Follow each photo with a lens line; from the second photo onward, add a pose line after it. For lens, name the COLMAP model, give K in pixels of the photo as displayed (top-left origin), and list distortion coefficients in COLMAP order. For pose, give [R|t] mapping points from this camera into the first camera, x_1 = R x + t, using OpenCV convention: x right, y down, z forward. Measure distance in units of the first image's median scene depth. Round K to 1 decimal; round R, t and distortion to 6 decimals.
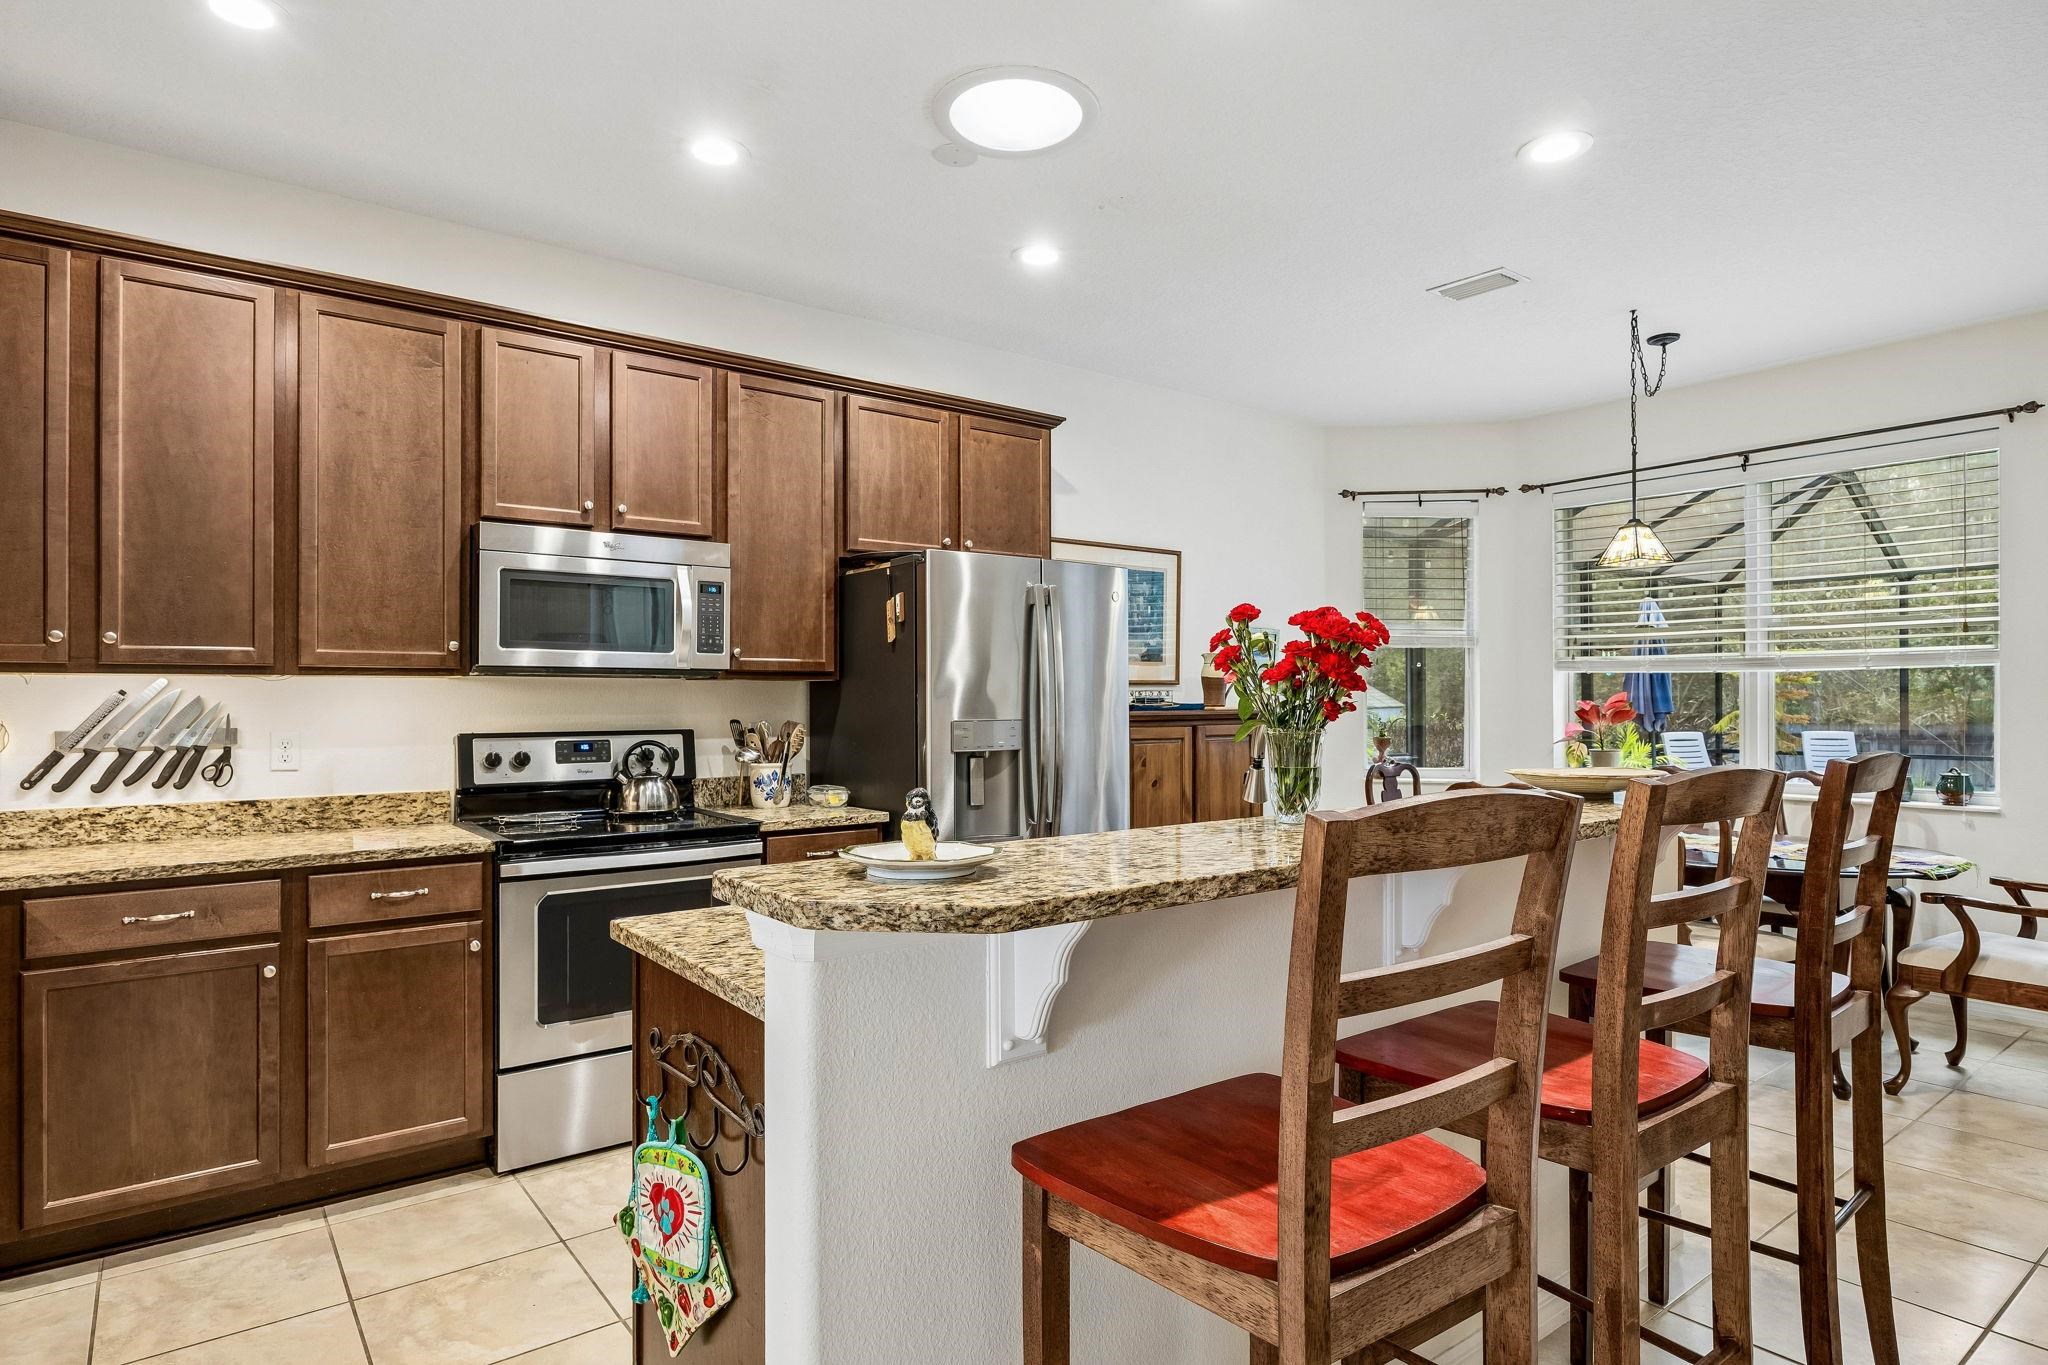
lens RADIAL K [[1110.2, 0, 1023.5], [0, 1110.2, 694.8], [0, 0, 1]] dist [-0.005072, -0.001809]
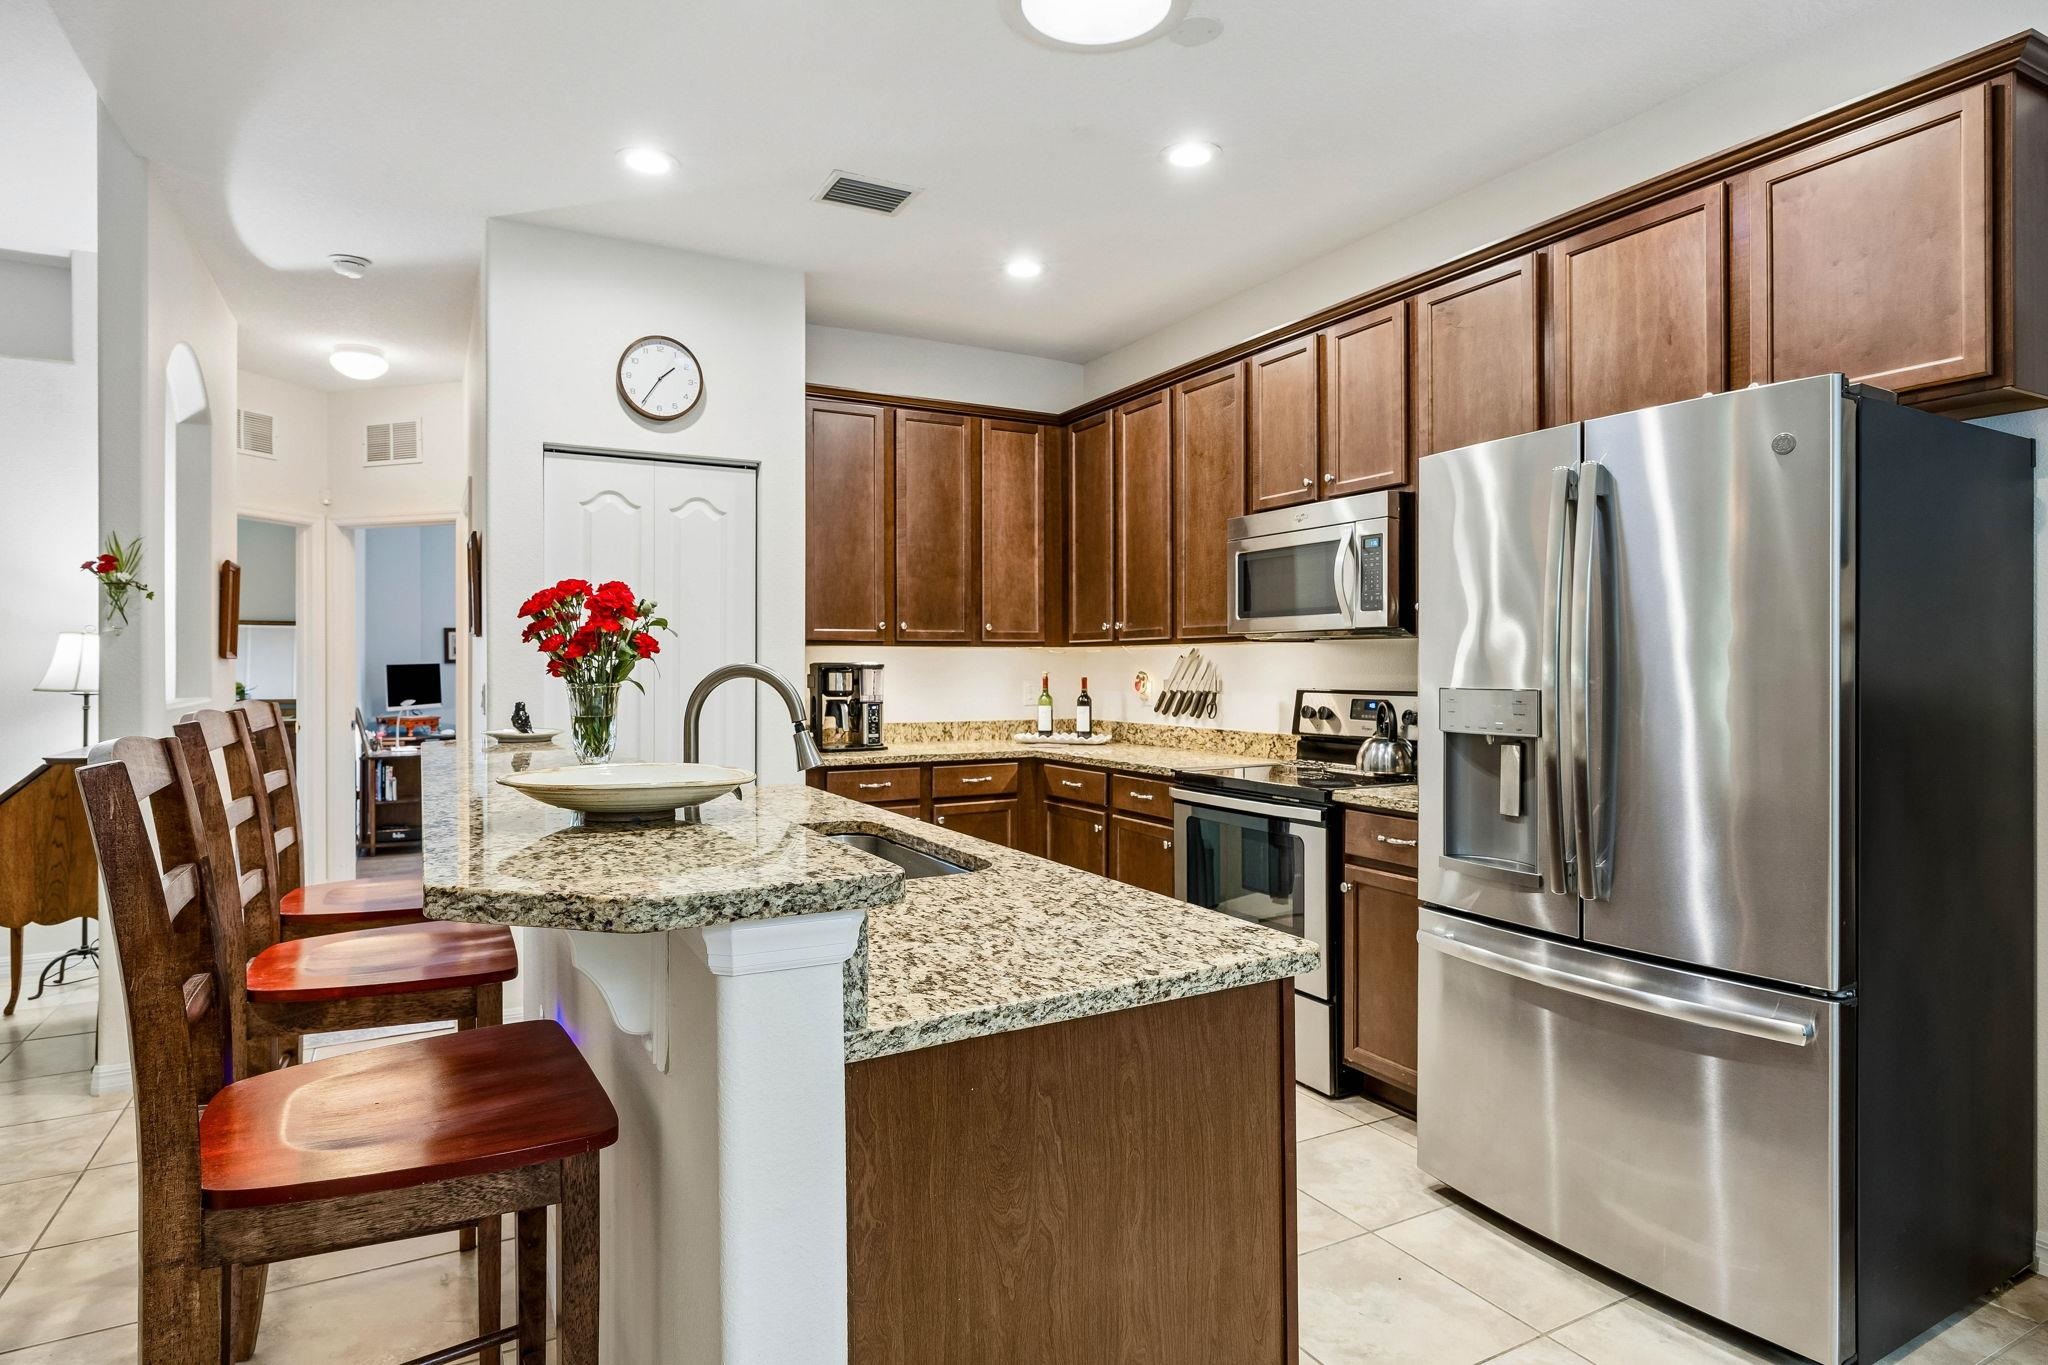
lens RADIAL K [[1110.2, 0, 1023.5], [0, 1110.2, 694.8], [0, 0, 1]] dist [-0.005072, -0.001809]
pose [[-0.151297, 0.024262, -0.988191, 0.588443], [0.003733, 0.999706, 0.023973, 0.009119], [0.988481, -0.000061, -0.151343, 0.709898]]
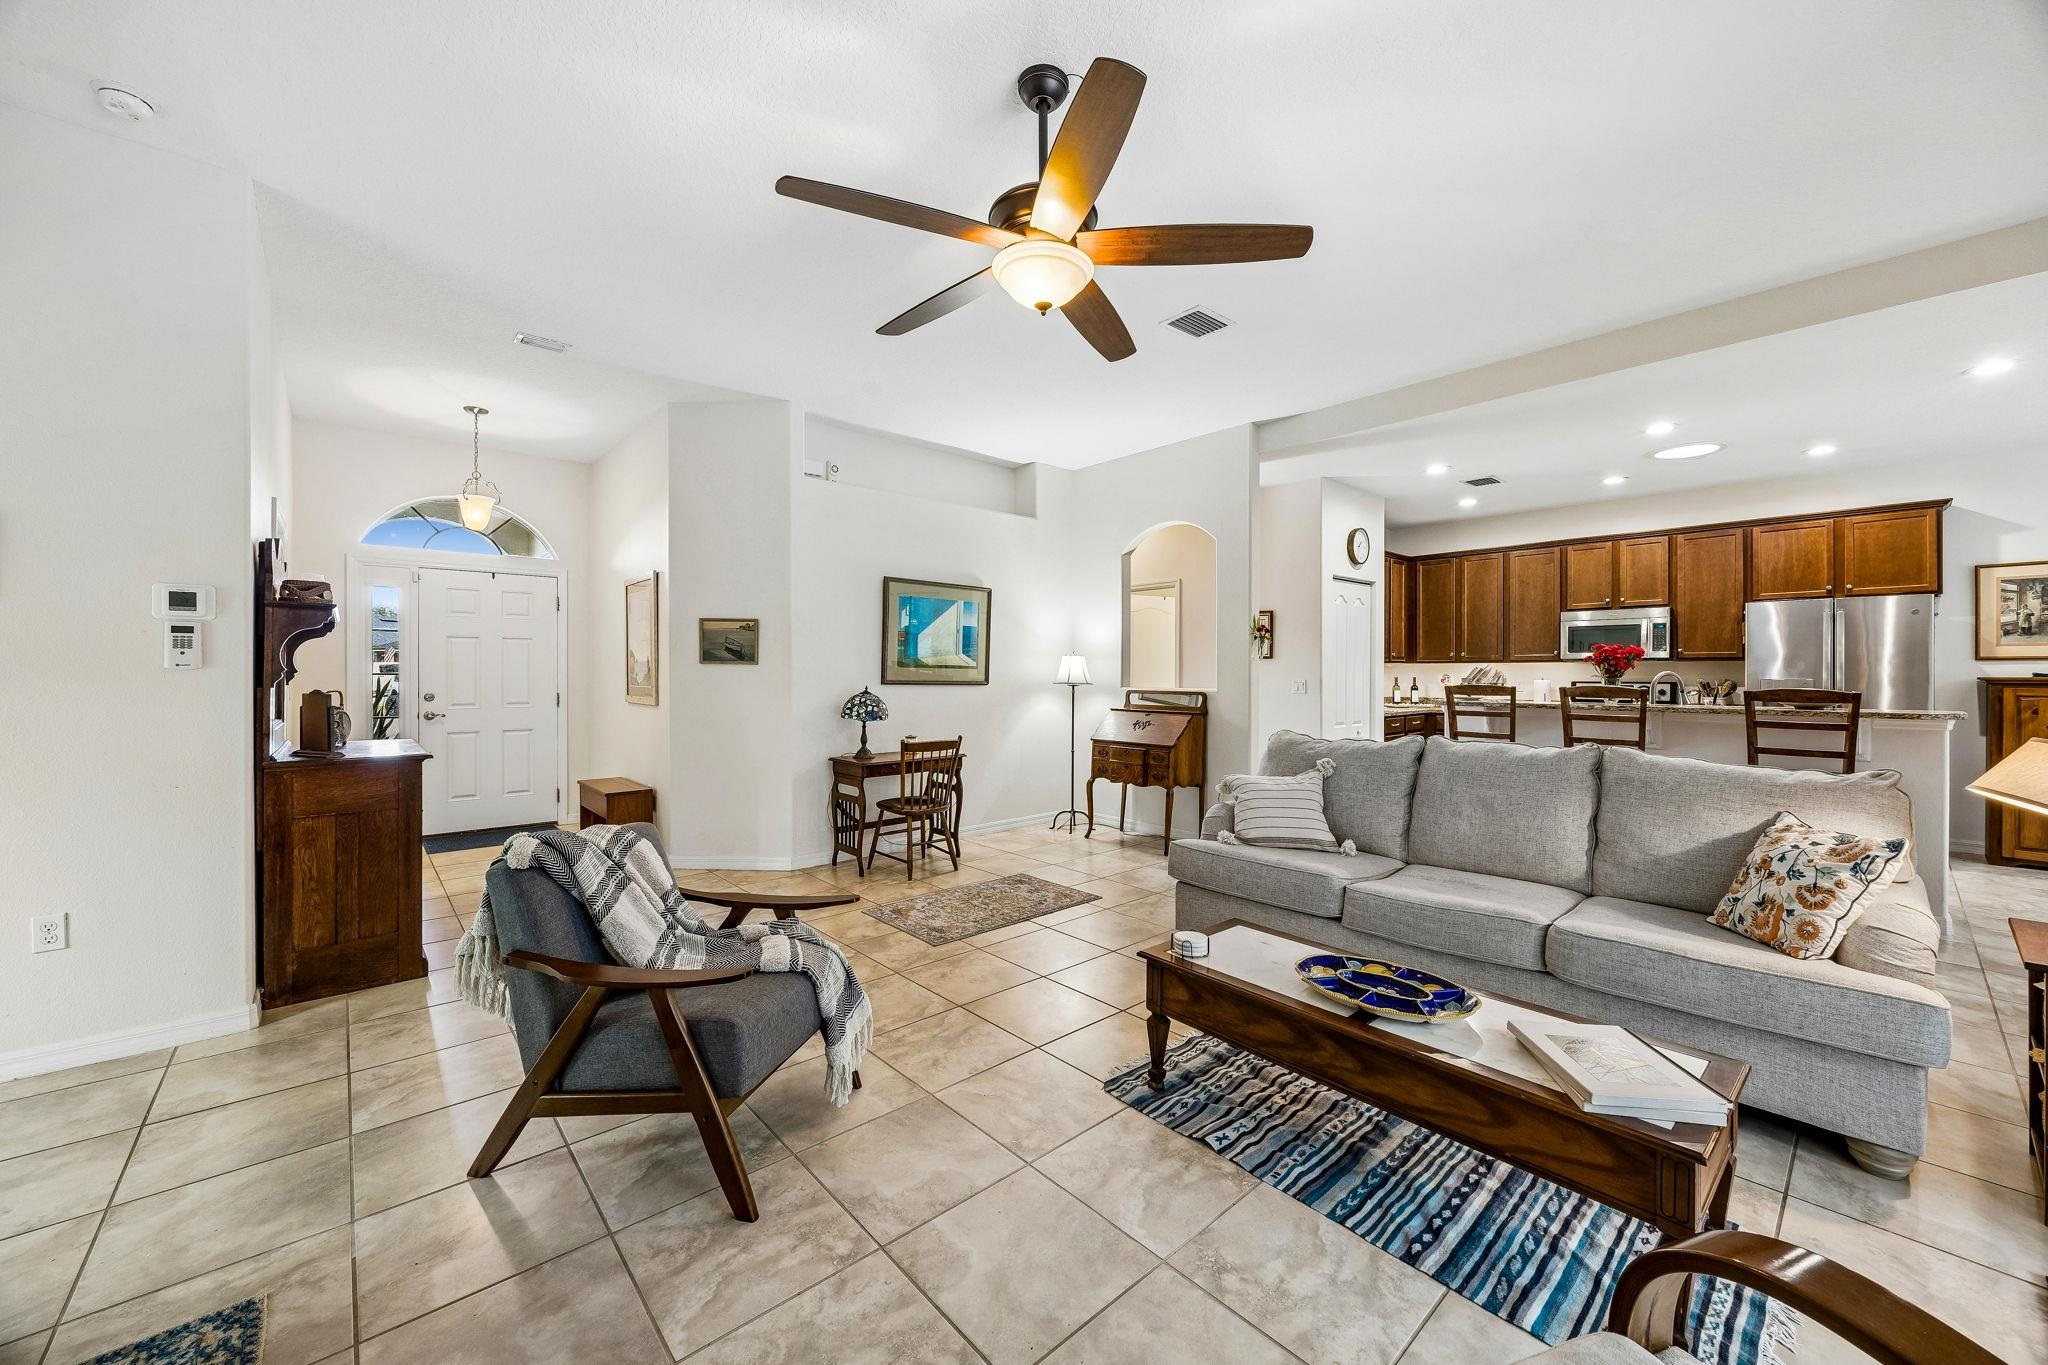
lens RADIAL K [[775.9, 0, 1026.6], [0, 775.9, 672.4], [0, 0, 1]] dist [-0.001640, -0.000236]
pose [[0.078888, 0.003076, -0.996879, 1.147689], [0.005060, 0.999981, 0.003486, -0.002695], [0.996871, -0.005320, 0.078871, -0.489908]]
